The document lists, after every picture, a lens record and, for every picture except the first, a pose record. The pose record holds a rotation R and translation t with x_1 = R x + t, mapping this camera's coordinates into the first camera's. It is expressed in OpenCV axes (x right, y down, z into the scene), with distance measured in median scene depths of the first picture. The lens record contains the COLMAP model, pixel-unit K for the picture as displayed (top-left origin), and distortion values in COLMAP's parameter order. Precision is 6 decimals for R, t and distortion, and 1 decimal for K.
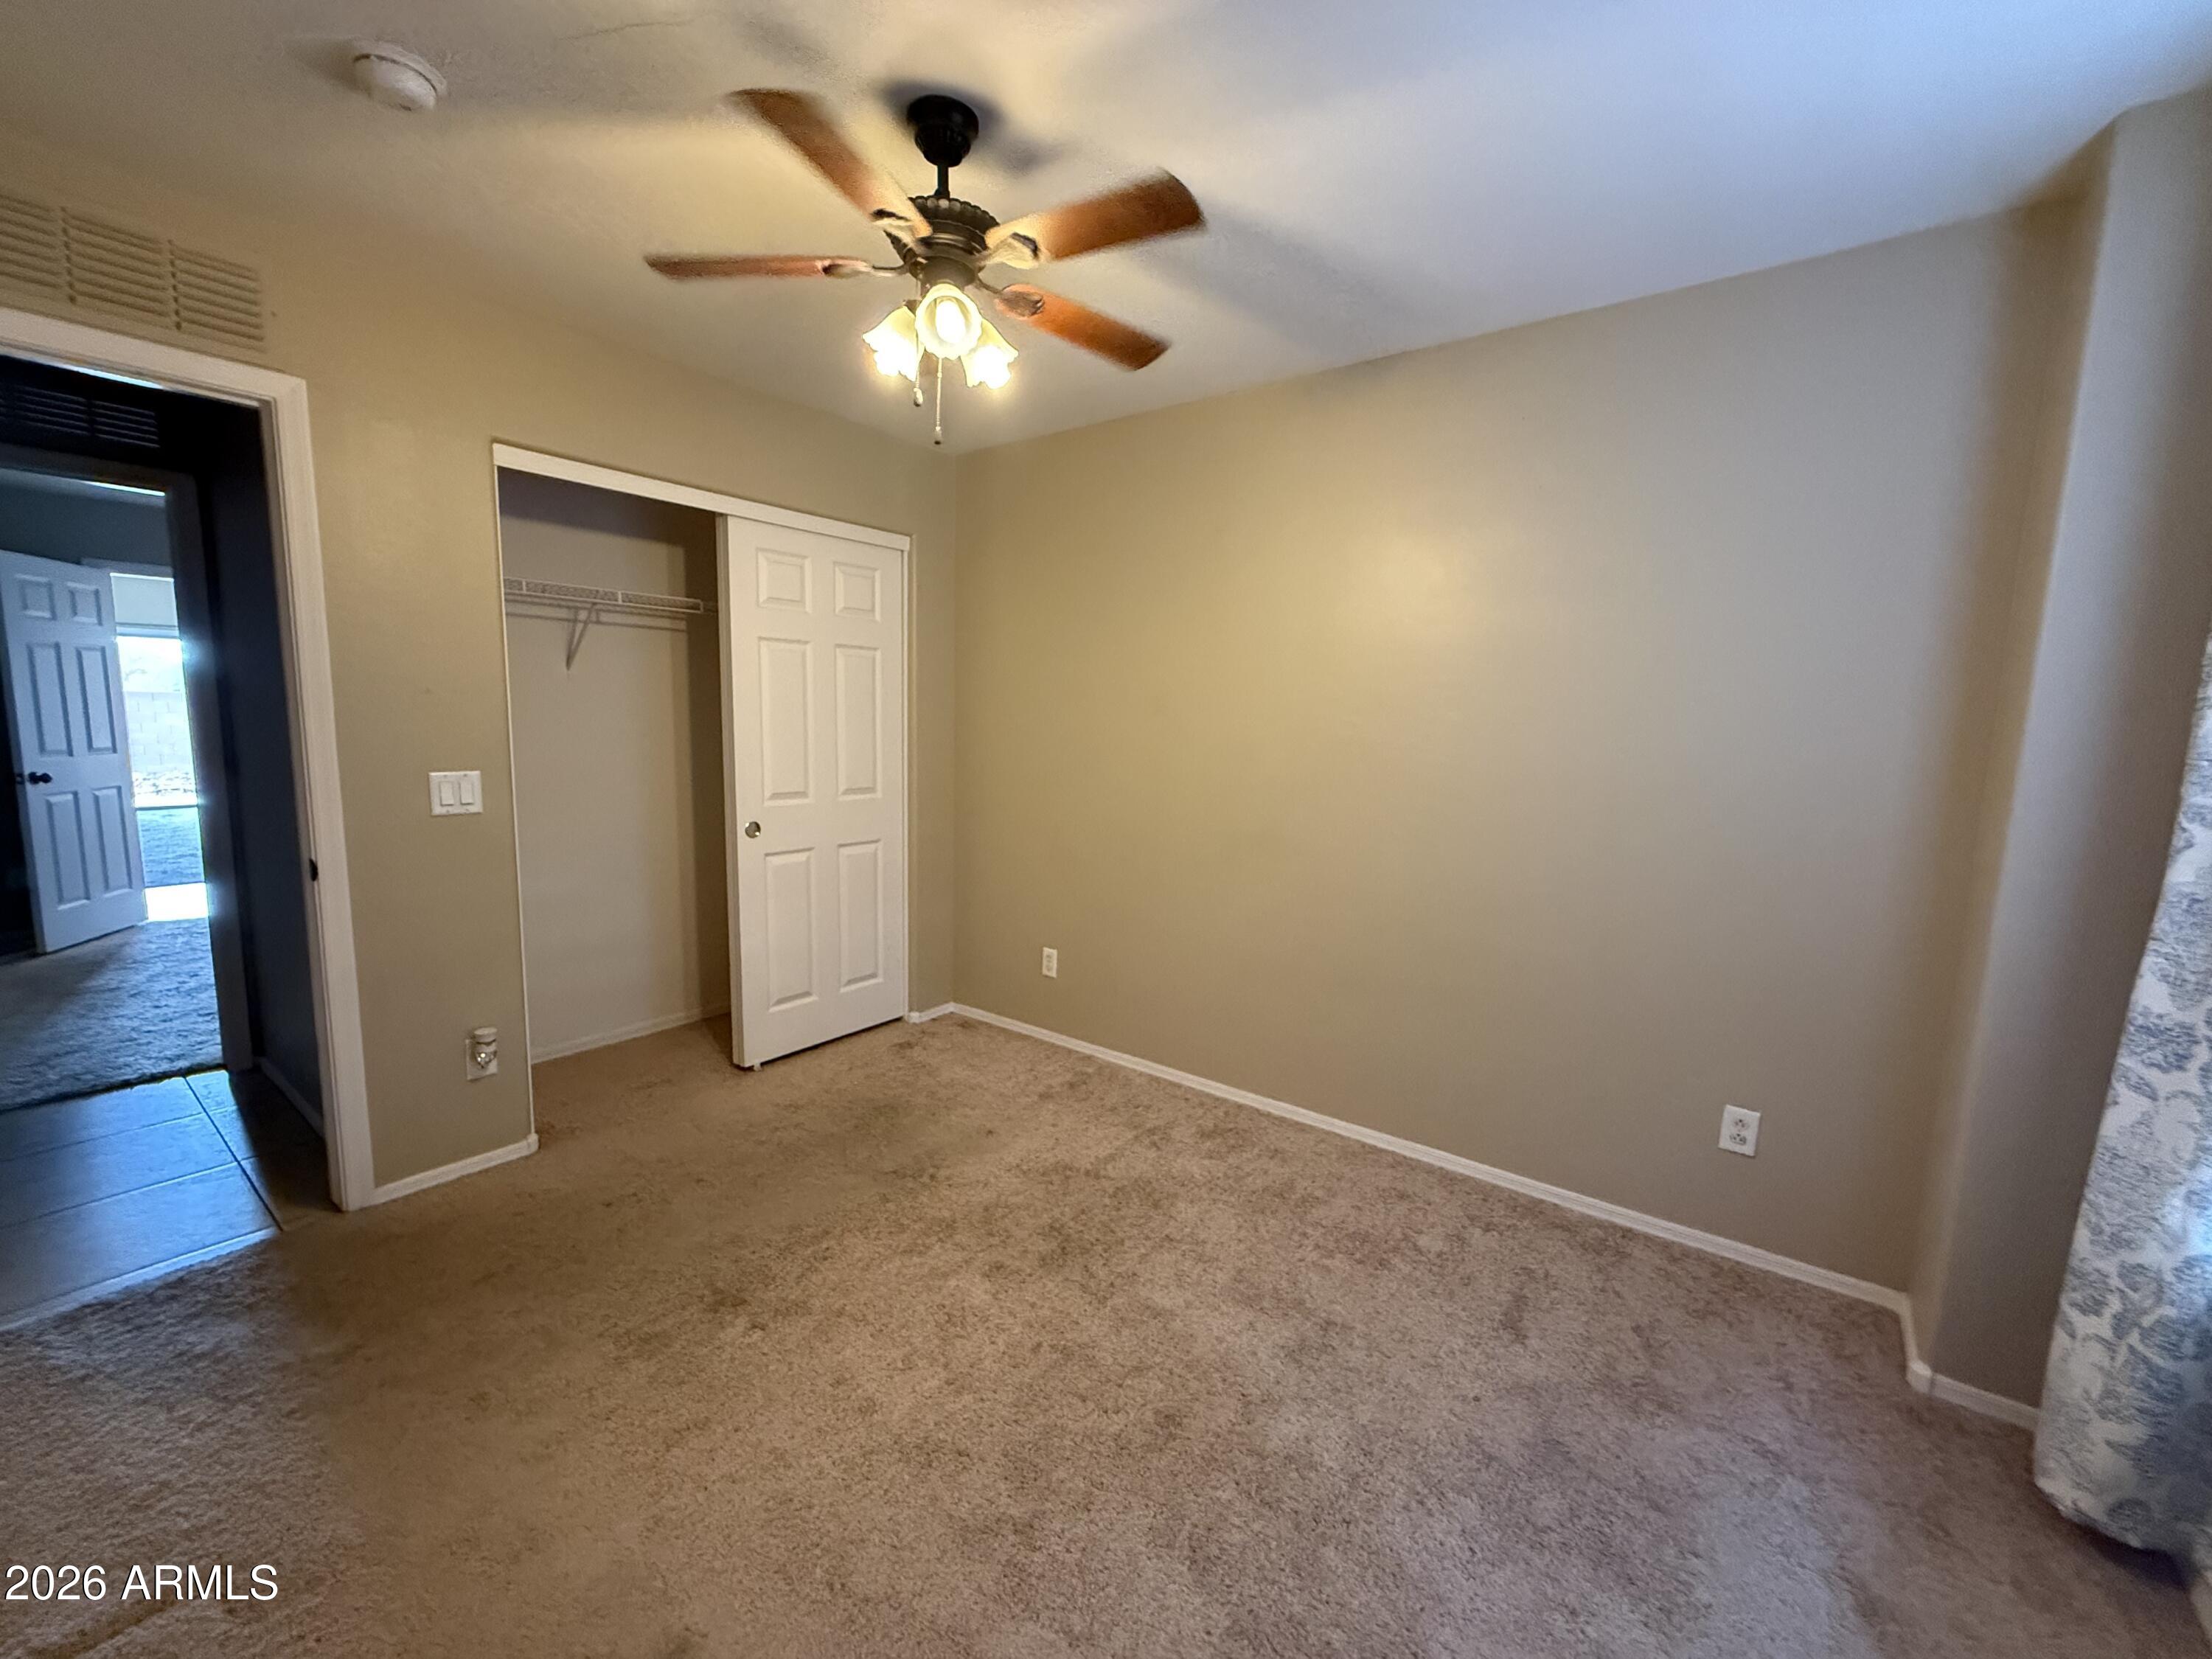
lens RADIAL K [[881.0, 0, 1101.2], [0, 881.0, 822.5], [0, 0, 1]] dist [-0.001626, -0.000424]
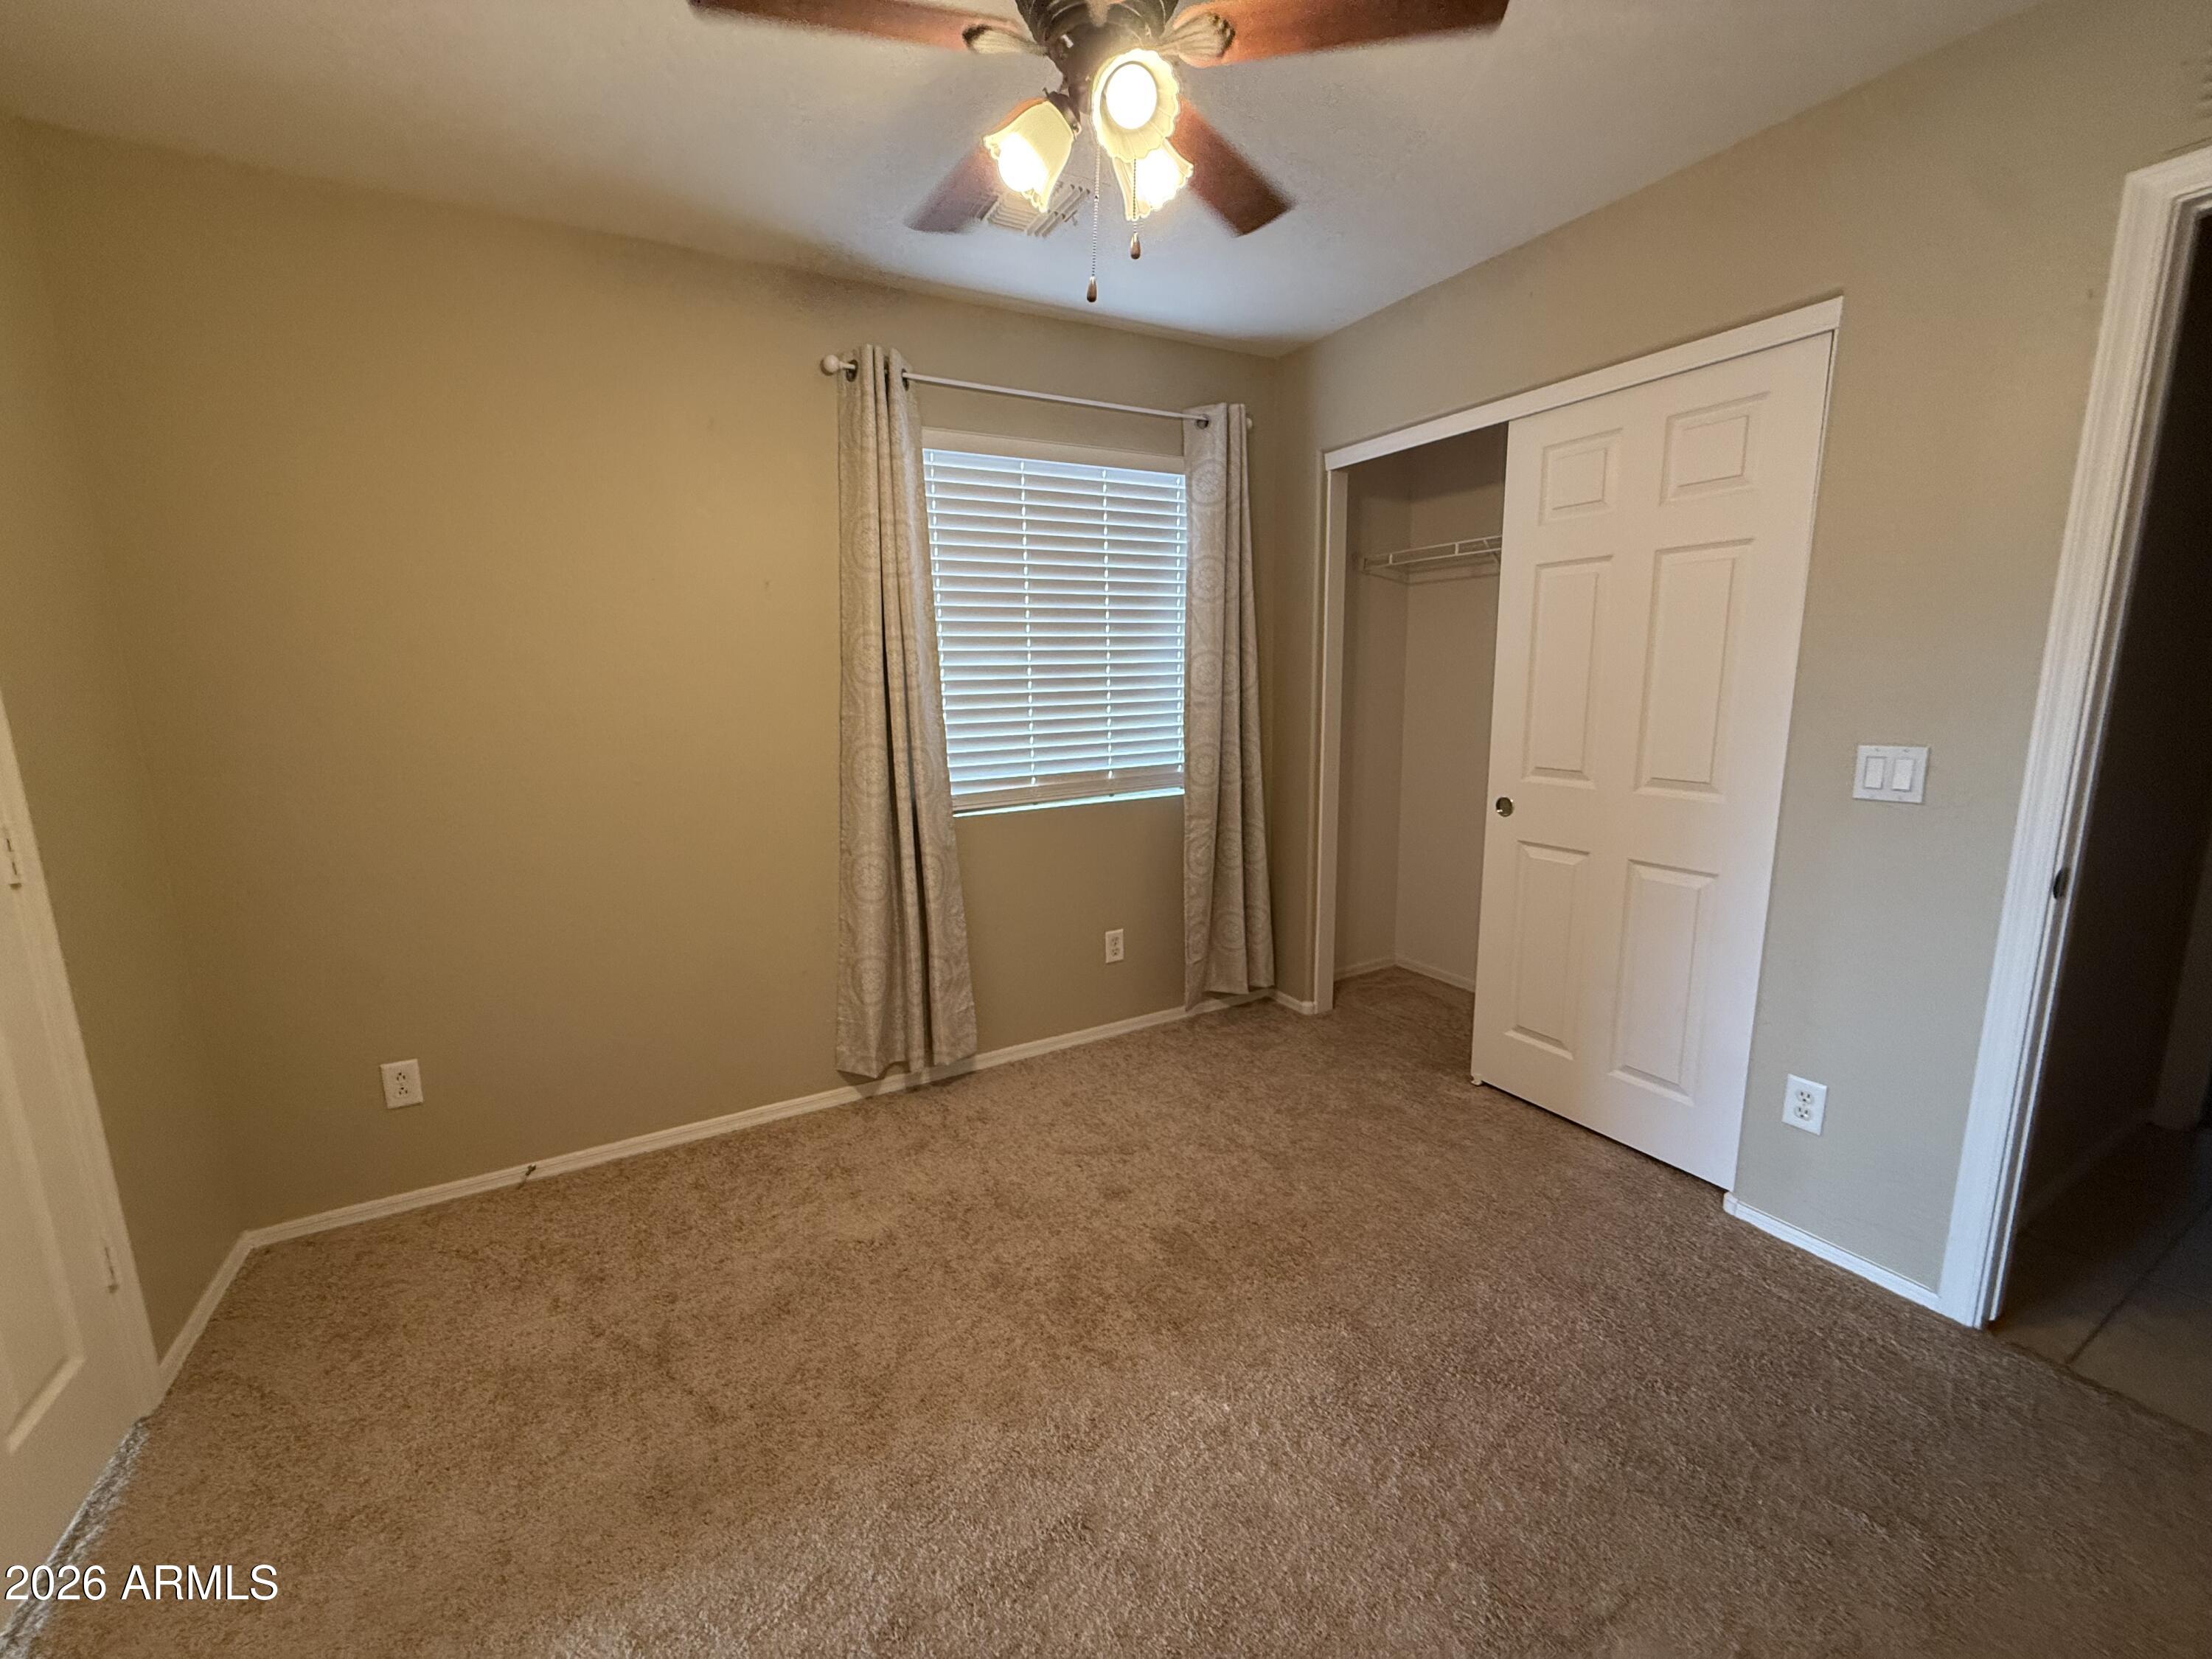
lens RADIAL K [[881.0, 0, 1105.4], [0, 881.0, 834.7], [0, 0, 1]] dist [-0.001626, -0.000424]
pose [[-0.407054, 0.134347, -0.903470, 0.478293], [-0.114886, 0.973738, 0.196558, -0.080520], [0.906150, 0.183805, -0.380930, 0.924808]]
